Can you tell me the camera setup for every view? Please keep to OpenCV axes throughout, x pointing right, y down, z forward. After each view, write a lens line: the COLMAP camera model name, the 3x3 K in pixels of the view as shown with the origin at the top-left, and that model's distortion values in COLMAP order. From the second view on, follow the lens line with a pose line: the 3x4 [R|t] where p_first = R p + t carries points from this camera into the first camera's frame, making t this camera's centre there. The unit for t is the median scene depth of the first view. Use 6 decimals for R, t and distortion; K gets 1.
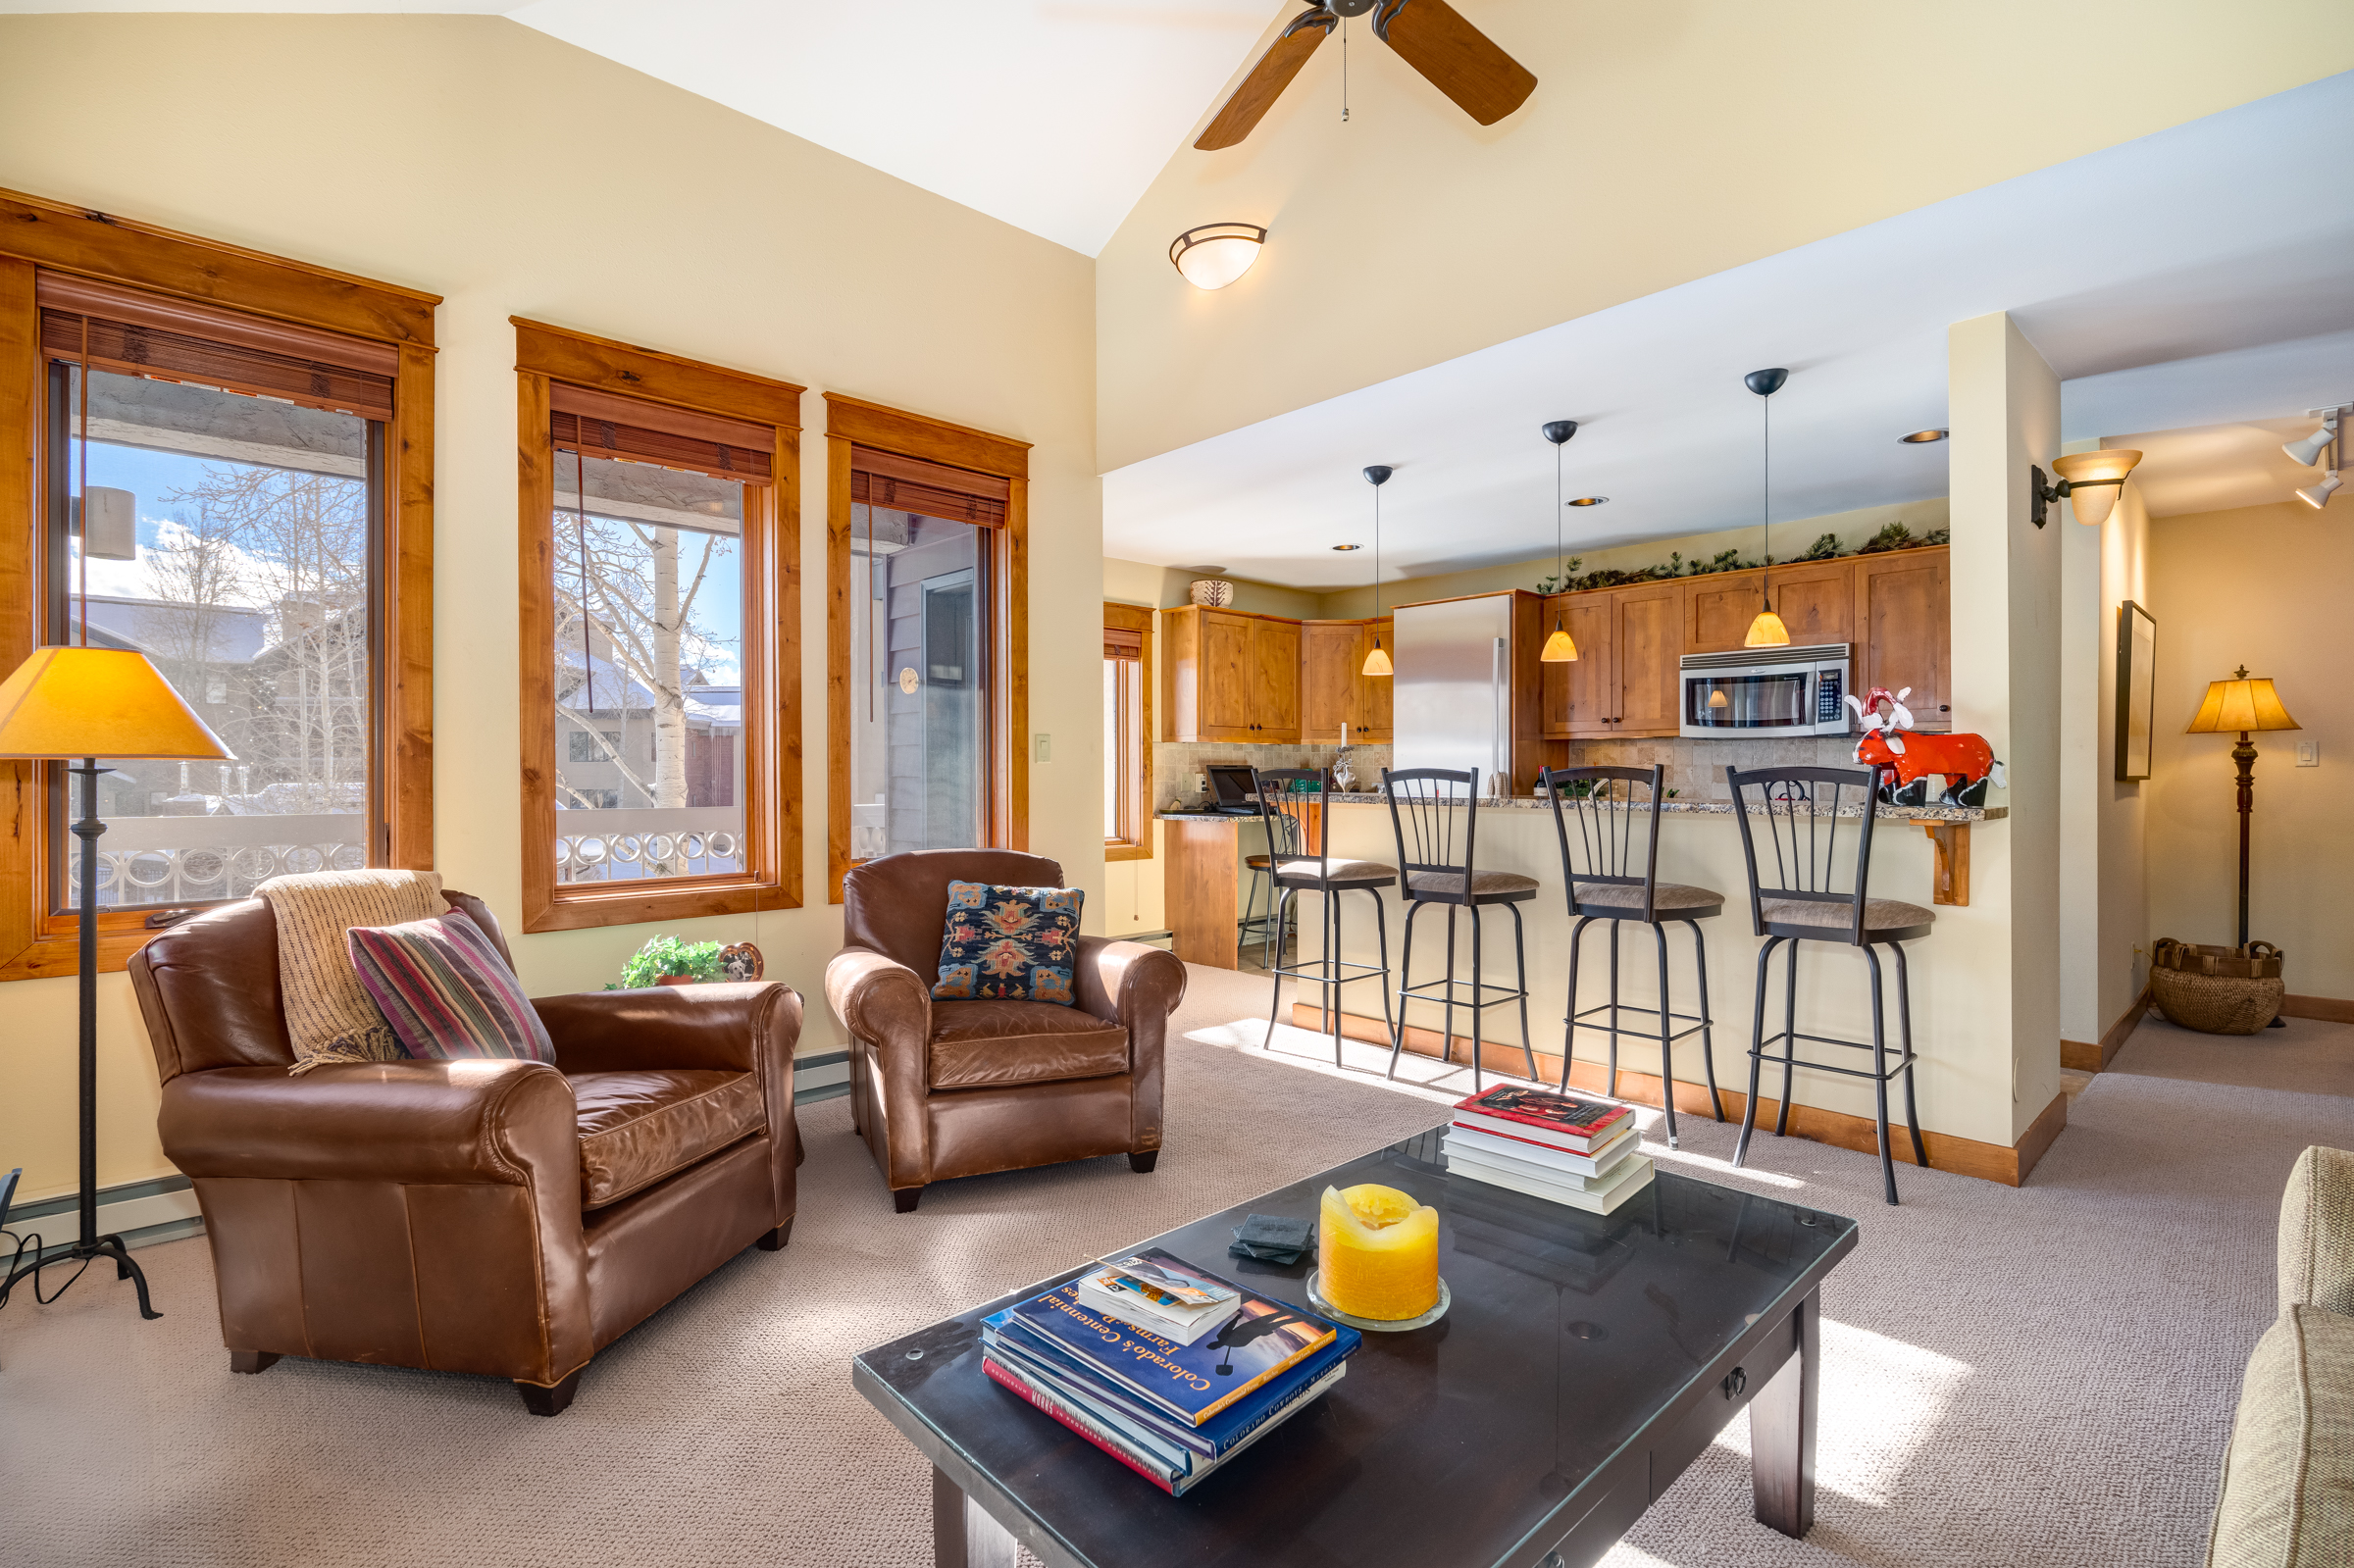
lens RADIAL K [[1051.8, 0, 1180.5], [0, 1051.8, 777.9], [0, 0, 1]] dist [-0.003192, -0.000153]
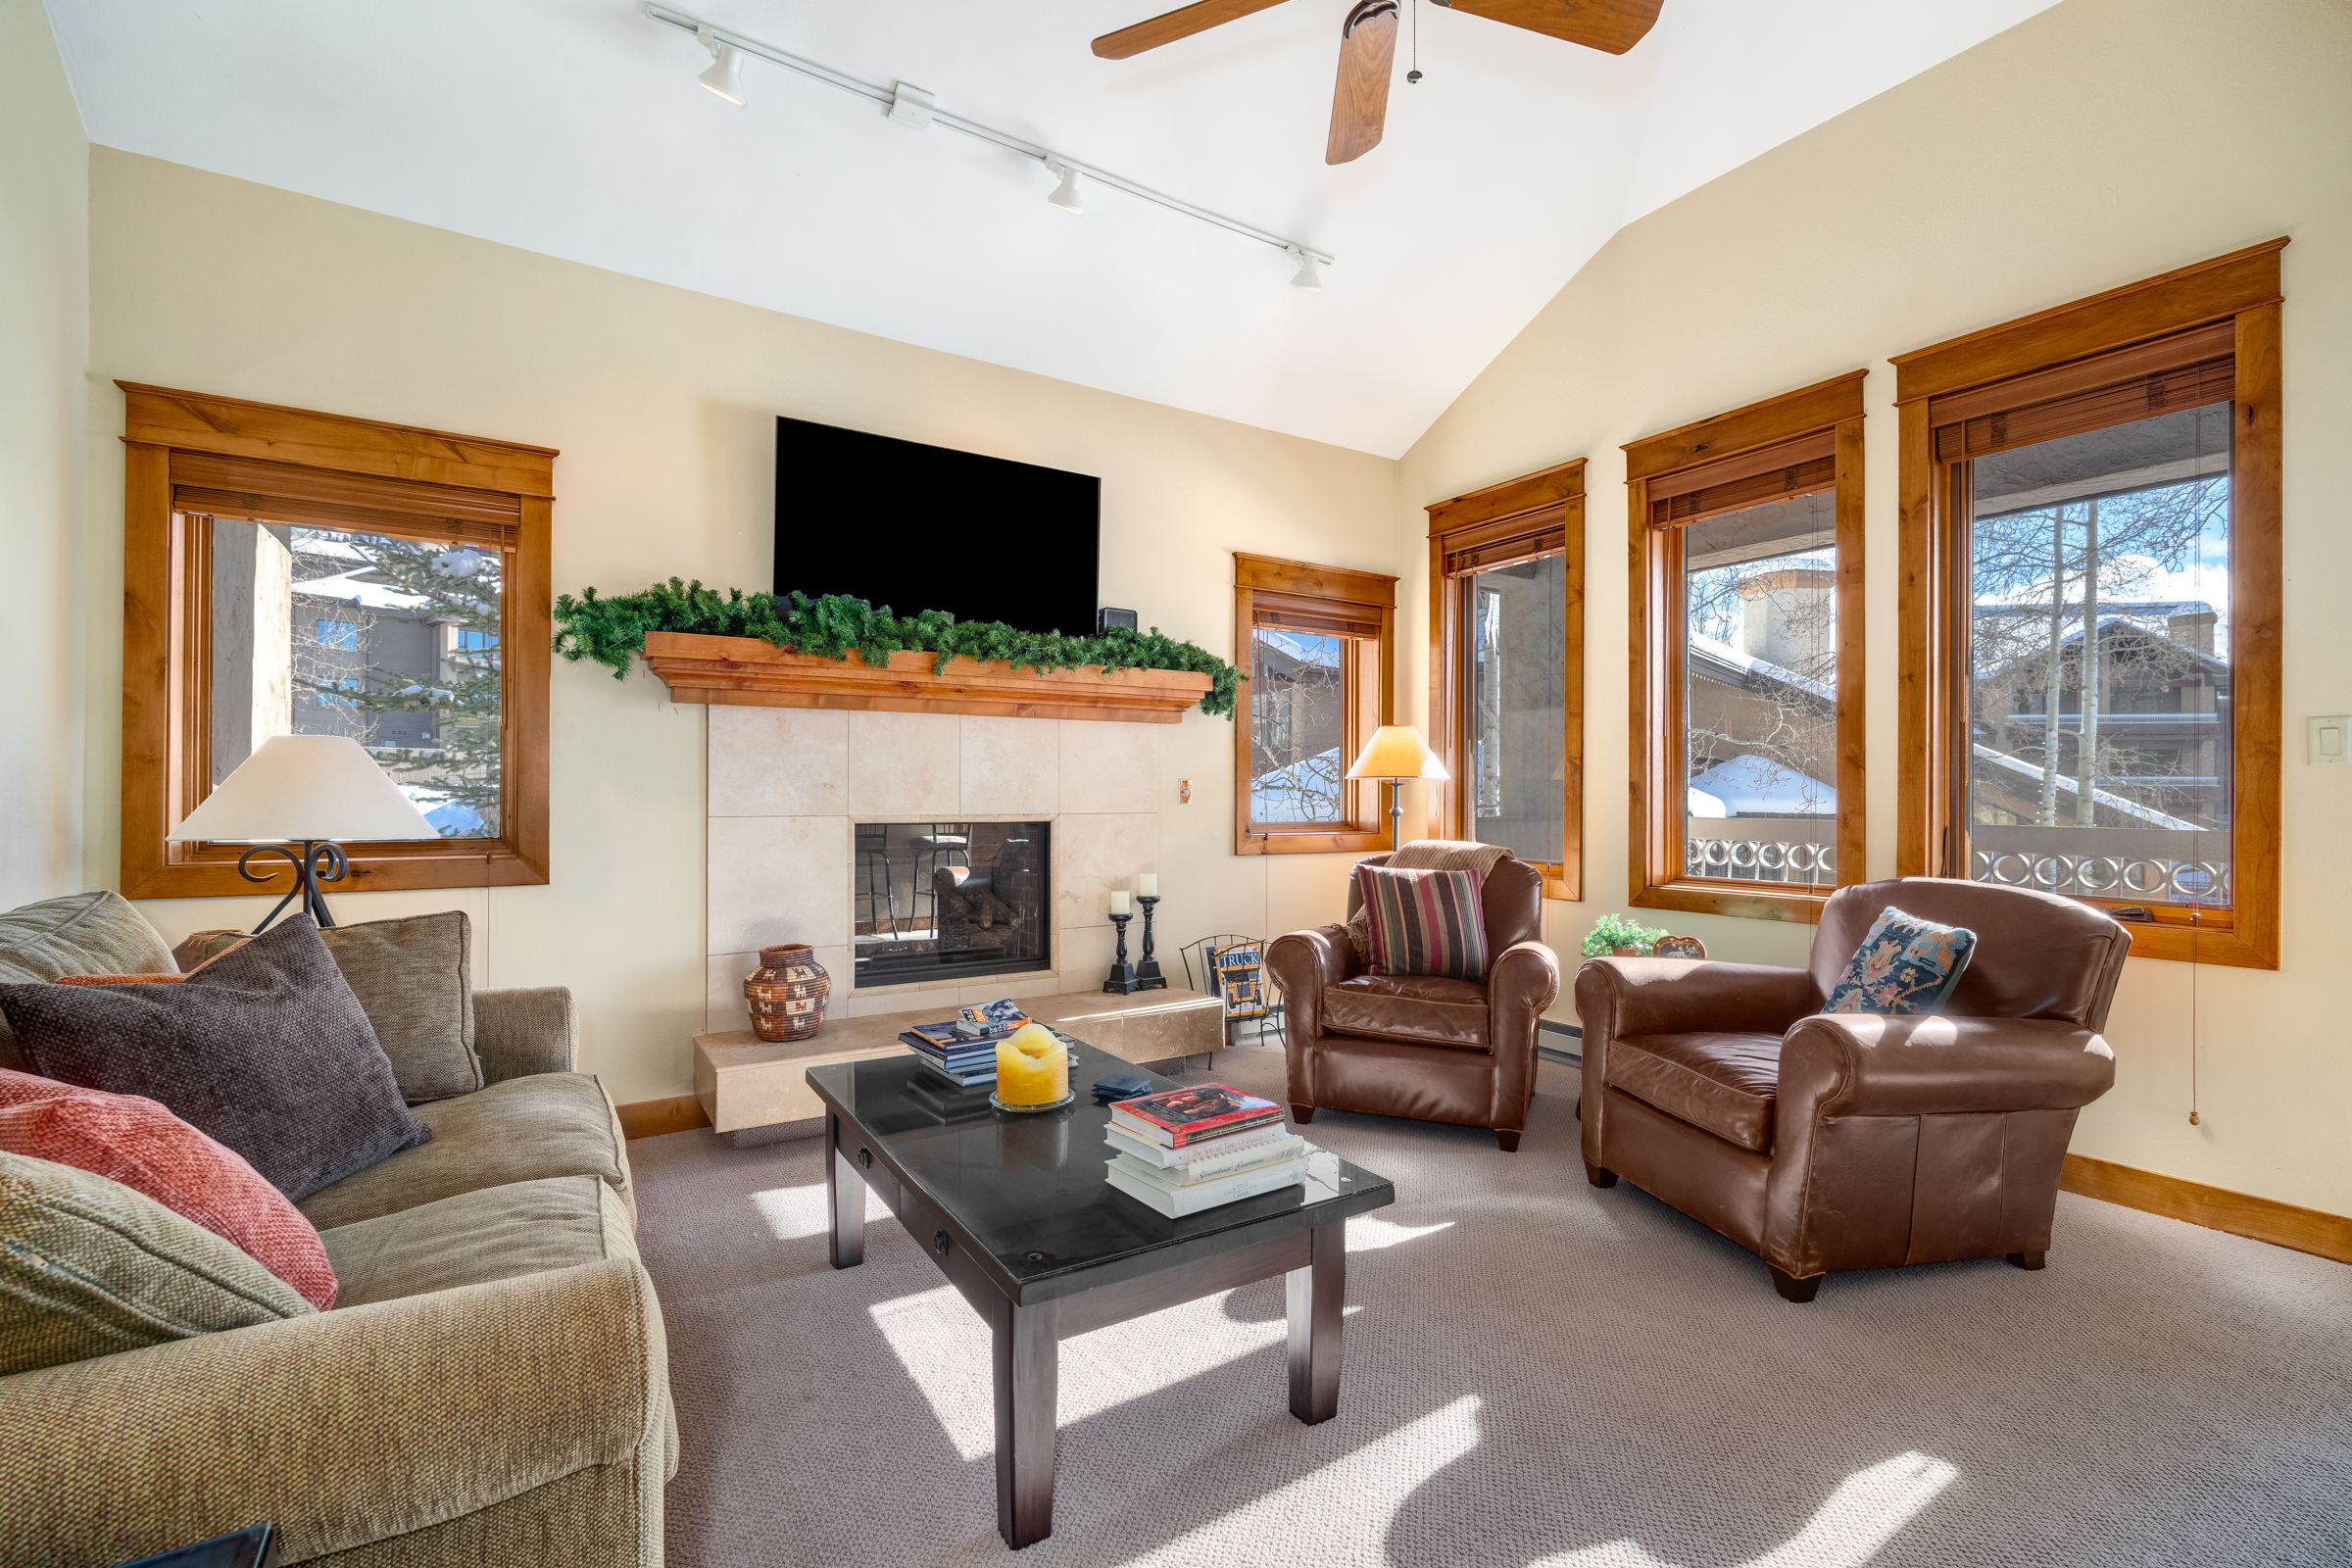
lens RADIAL K [[1051.0, 0, 1177.7], [0, 1051.0, 785.5], [0, 0, 1]] dist [-0.003192, -0.000153]
pose [[-0.188822, -0.002126, -0.982009, 0.661457], [-0.007790, 0.999969, -0.000667, 0.002116], [0.981980, 0.007524, -0.188833, 0.575025]]
